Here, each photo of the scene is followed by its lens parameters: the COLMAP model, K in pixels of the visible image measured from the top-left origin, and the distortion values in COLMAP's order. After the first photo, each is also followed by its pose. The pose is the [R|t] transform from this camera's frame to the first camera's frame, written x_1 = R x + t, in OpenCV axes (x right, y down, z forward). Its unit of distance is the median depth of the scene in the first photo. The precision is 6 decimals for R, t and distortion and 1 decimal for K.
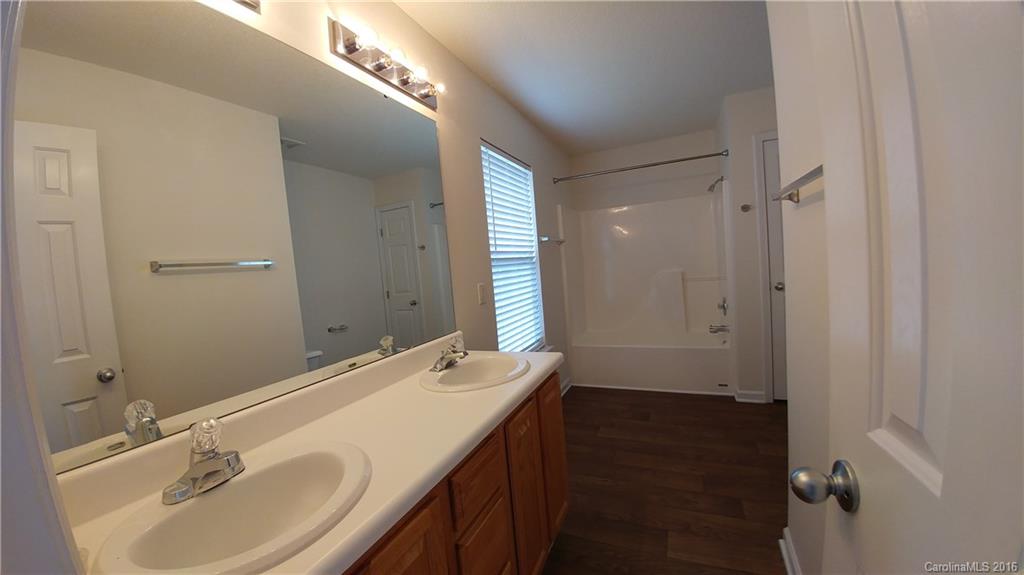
lens RADIAL K [[383.1, 0, 511.5], [0, 383.1, 284.4], [0, 0, 1]] dist [-0.026279, -0.000259]
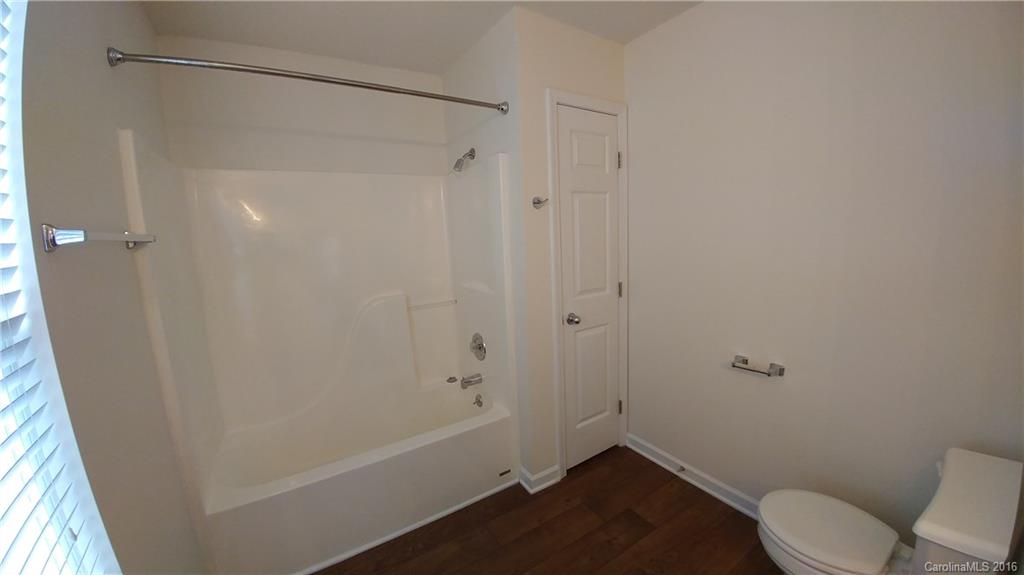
lens RADIAL K [[383.1, 0, 512.1], [0, 383.1, 286.0], [0, 0, 1]] dist [-0.026279, -0.000259]
pose [[0.563303, -0.064801, 0.823705, 0.043435], [0.046012, 0.997833, 0.047033, -0.079538], [-0.824968, 0.011407, 0.565064, 0.577404]]
